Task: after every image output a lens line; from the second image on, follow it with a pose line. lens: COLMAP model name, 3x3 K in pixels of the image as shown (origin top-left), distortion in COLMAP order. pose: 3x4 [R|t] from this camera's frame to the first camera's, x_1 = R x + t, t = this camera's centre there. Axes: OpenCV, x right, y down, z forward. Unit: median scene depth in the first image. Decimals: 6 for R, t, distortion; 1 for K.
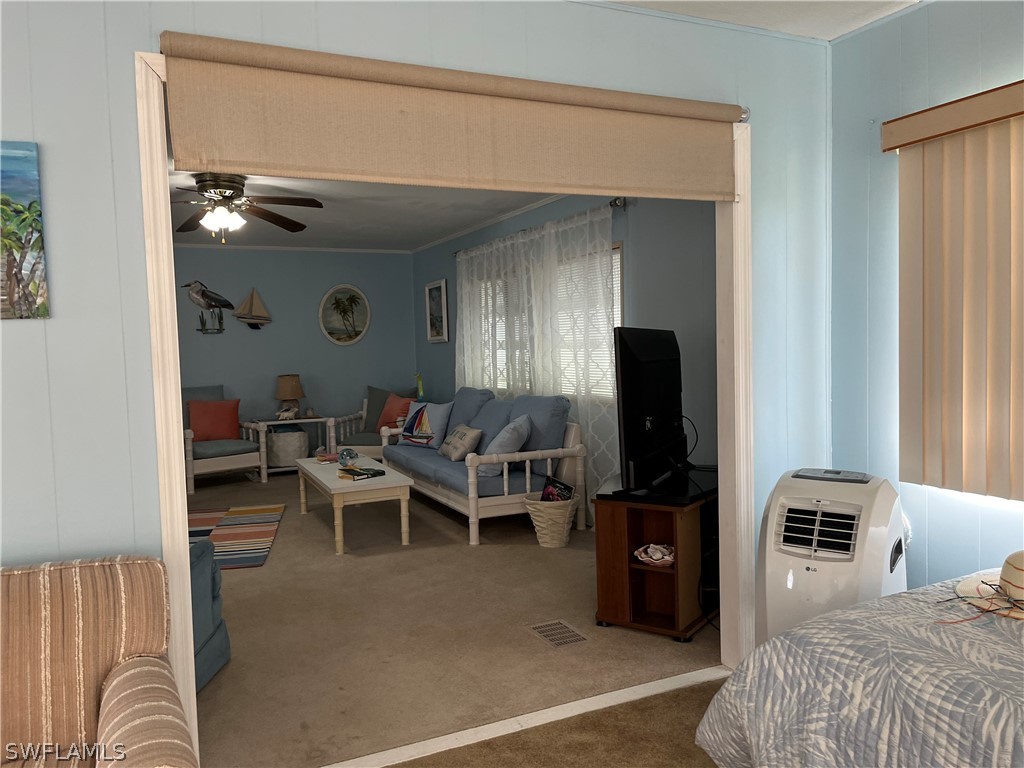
lens RADIAL K [[767.5, 0, 499.1], [0, 767.5, 386.0], [0, 0, 1]] dist [0.080621, -0.126154]
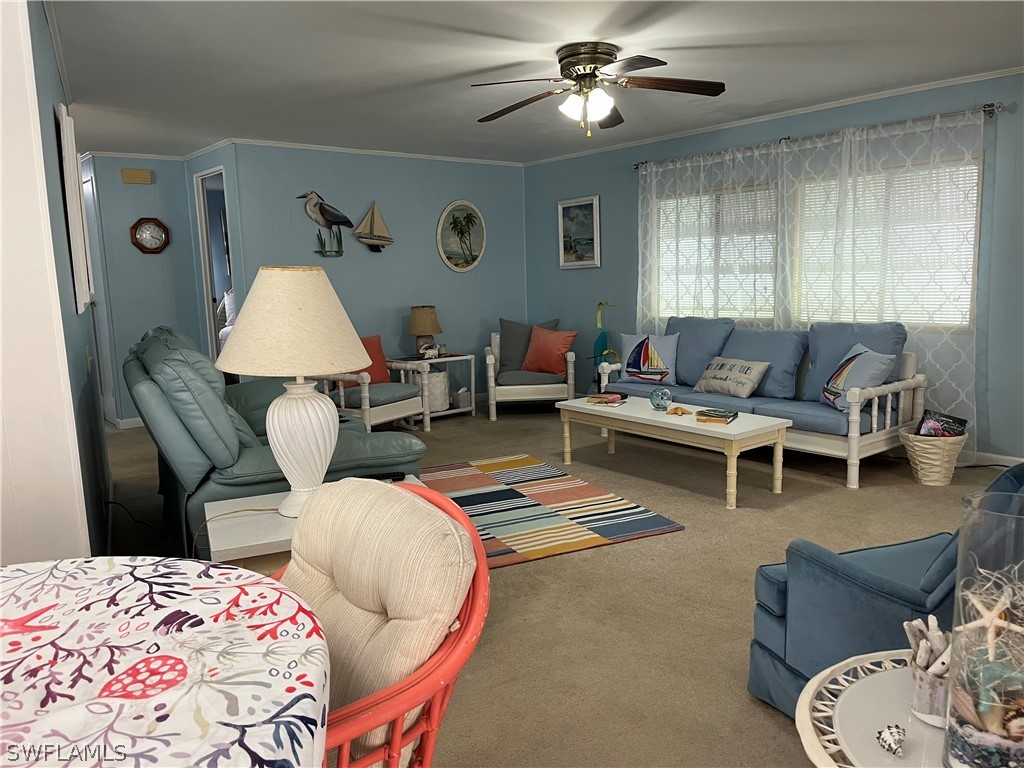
lens RADIAL K [[769.4, 0, 509.7], [0, 769.4, 388.6], [0, 0, 1]] dist [0.077450, -0.105920]
pose [[0.970253, -0.035967, 0.239405, -0.422974], [0.014421, 0.995733, 0.091148, 0.000329], [-0.241661, -0.084984, 0.966632, 0.149762]]
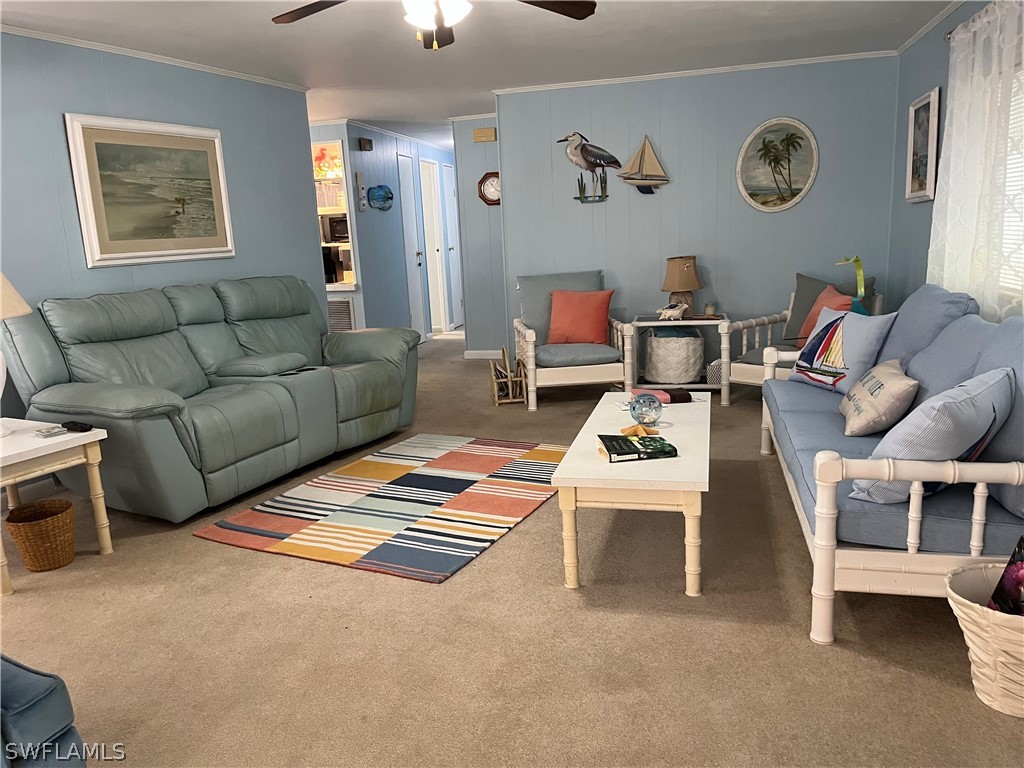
lens RADIAL K [[769.4, 0, 509.7], [0, 769.4, 388.6], [0, 0, 1]] dist [0.077450, -0.105920]
pose [[0.785606, 0.111443, -0.608608, 0.060782], [-0.006719, 0.985124, 0.171715, -0.017679], [0.618690, -0.130811, 0.774668, 0.352881]]
